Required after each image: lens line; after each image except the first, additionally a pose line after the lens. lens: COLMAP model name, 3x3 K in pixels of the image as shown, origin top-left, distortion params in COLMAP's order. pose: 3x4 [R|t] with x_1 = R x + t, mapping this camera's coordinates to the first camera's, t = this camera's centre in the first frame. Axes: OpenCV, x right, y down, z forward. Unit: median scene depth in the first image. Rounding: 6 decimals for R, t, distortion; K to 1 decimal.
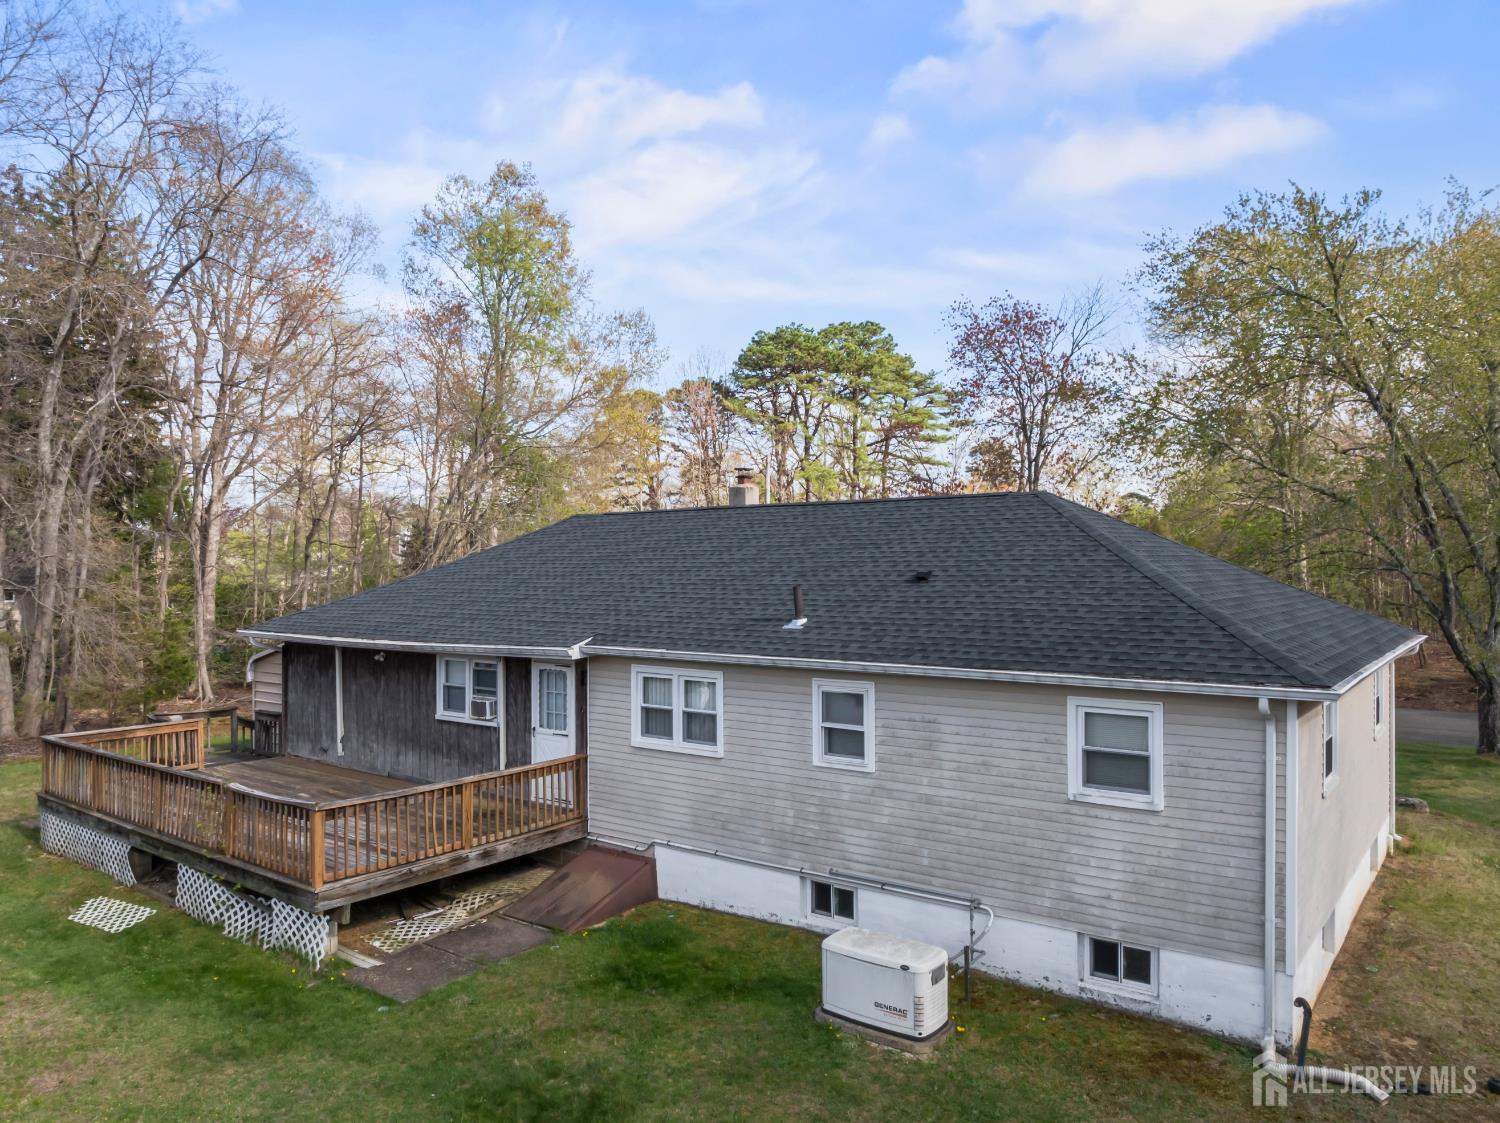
lens RADIAL K [[1056.6, 0, 750.0], [0, 1056.6, 561.5], [0, 0, 1]] dist [-0.039228, -0.000549]
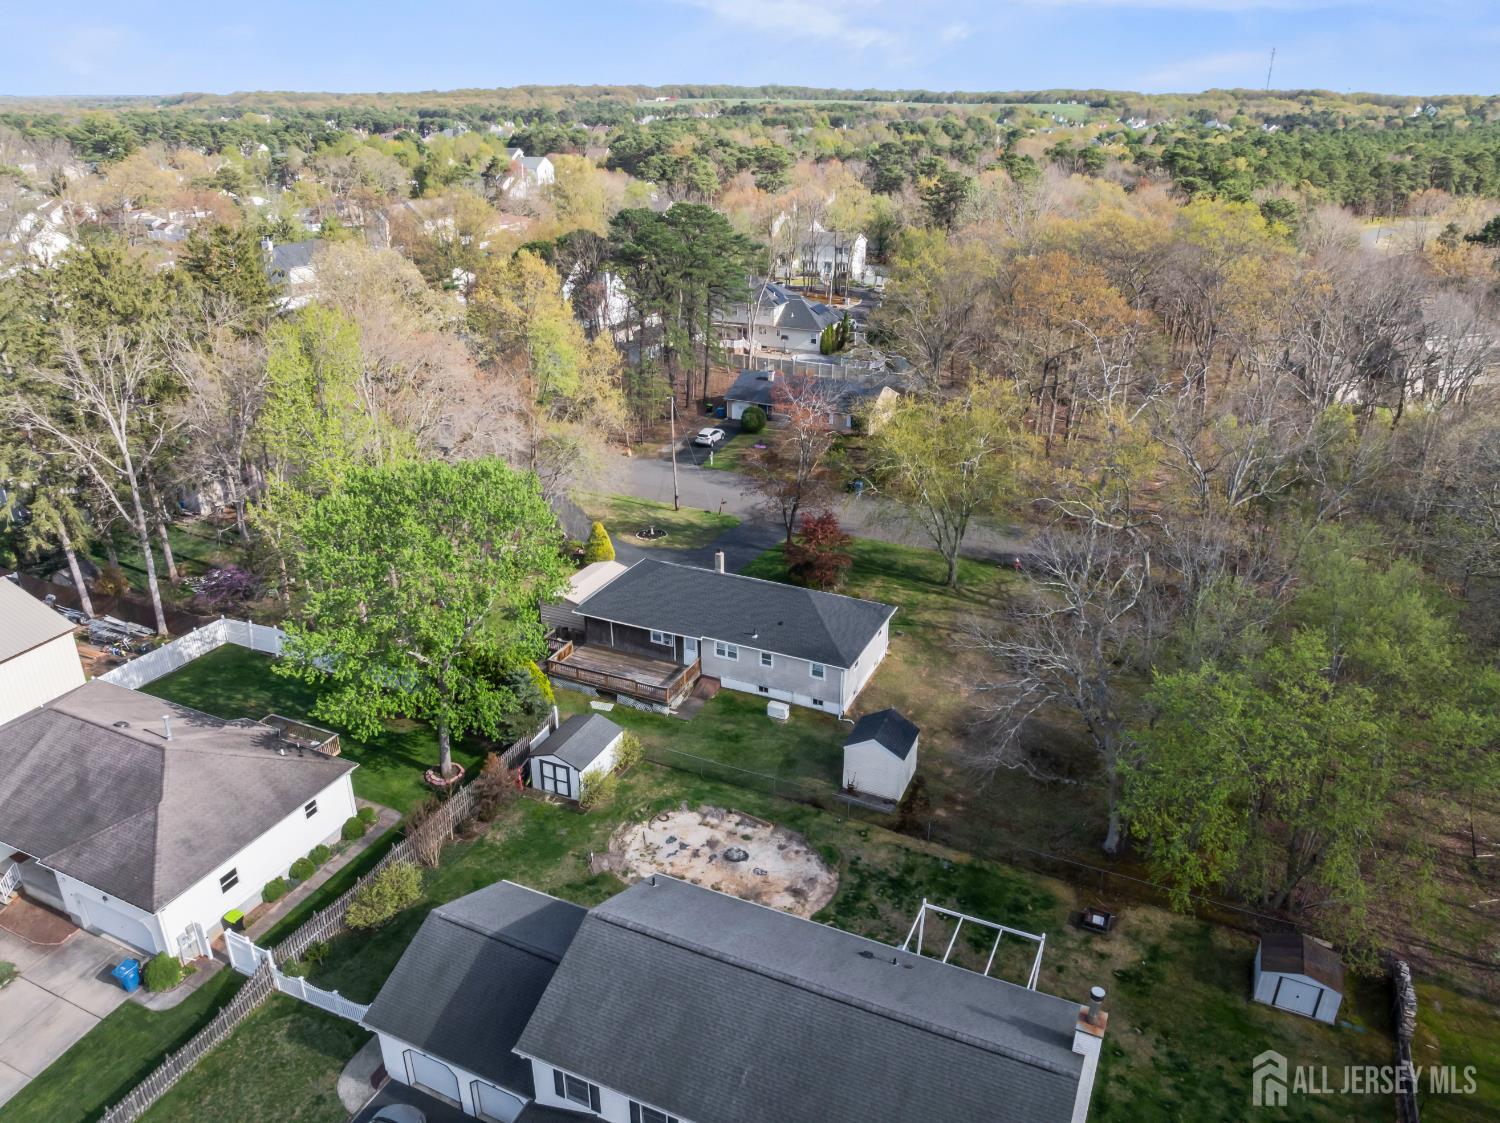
lens RADIAL K [[1056.6, 0, 750.0], [0, 1056.6, 561.5], [0, 0, 1]] dist [-0.039228, -0.000549]
pose [[0.975519, -0.082742, 0.203756, -0.923867], [-0.006706, 0.914897, 0.403632, -2.180184], [-0.219813, -0.395117, 0.891944, -3.105597]]
